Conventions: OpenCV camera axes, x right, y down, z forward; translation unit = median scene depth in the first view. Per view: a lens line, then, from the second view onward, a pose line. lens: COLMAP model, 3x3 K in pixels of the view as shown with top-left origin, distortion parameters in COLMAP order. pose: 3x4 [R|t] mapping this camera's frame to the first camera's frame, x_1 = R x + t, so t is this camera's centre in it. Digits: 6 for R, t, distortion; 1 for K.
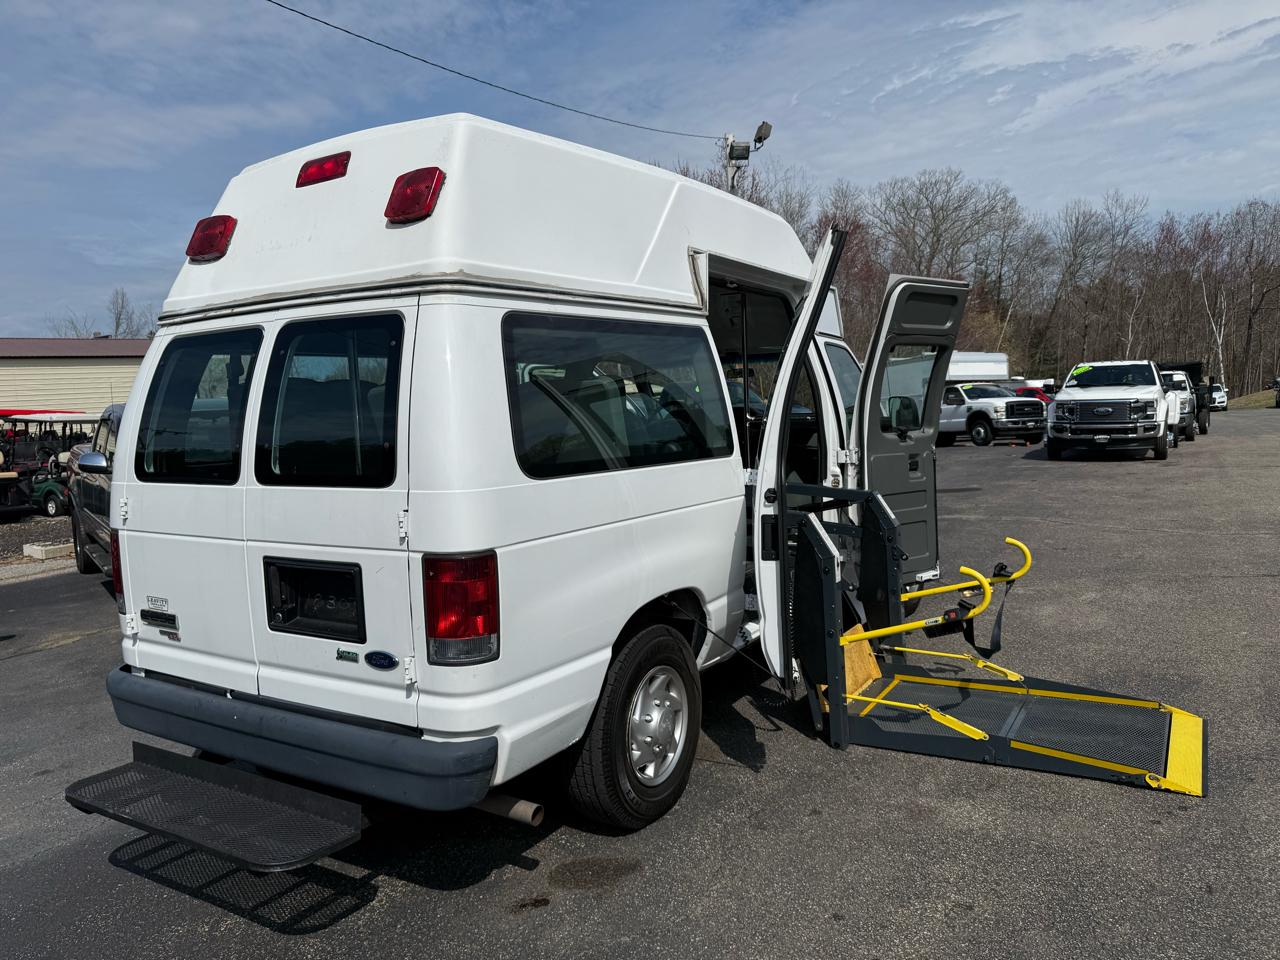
lens RADIAL K [[915.3, 0, 644.7], [0, 915.3, 463.6], [0, 0, 1]] dist [0.004756, -0.005854]
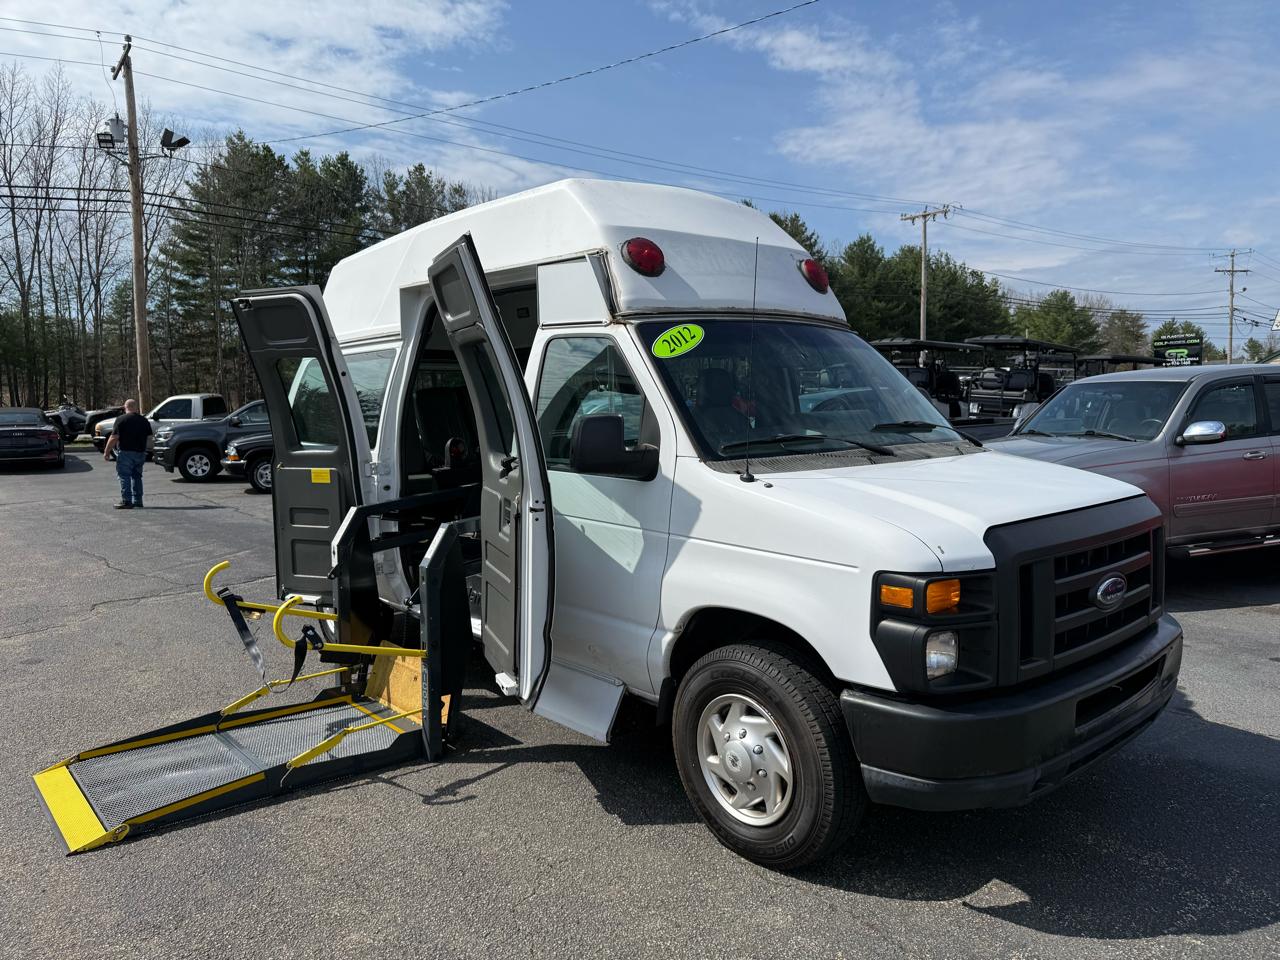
lens RADIAL K [[915.3, 0, 644.7], [0, 915.3, 463.6], [0, 0, 1]] dist [0.004756, -0.005854]
pose [[-0.306361, 0.115598, -0.944871, 1.316797], [-0.033346, 0.990687, 0.132015, -0.189652], [0.951331, 0.071952, -0.299653, 1.902968]]
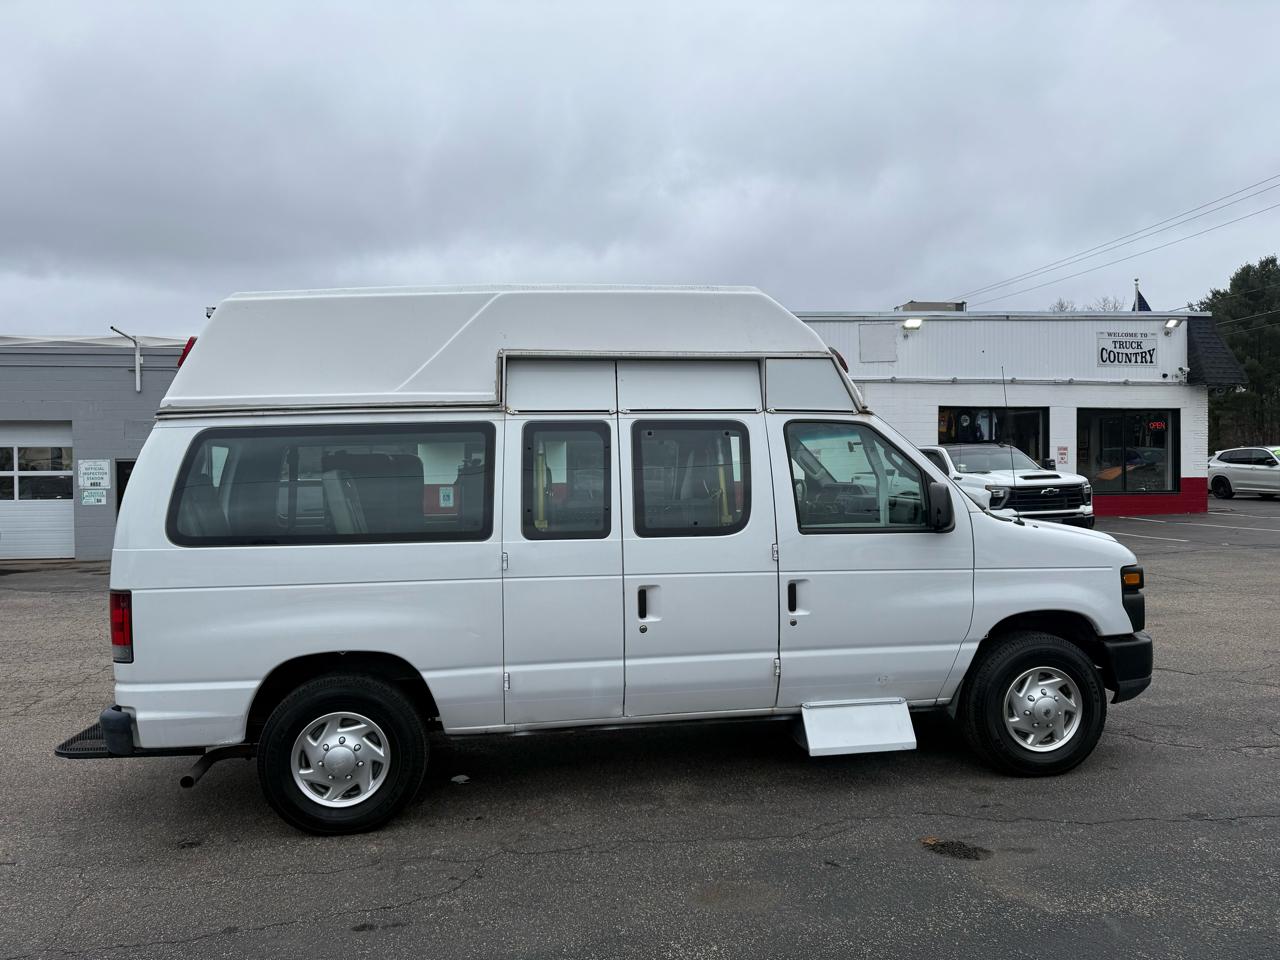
lens RADIAL K [[909.1, 0, 642.4], [0, 909.1, 480.2], [0, 0, 1]] dist [0.120327, -0.192823]
pose [[0.643419, 0.036259, -0.764655, 1.134281], [-0.054058, 0.998536, 0.001862, -0.100809], [0.763603, 0.040138, 0.644437, 0.473906]]
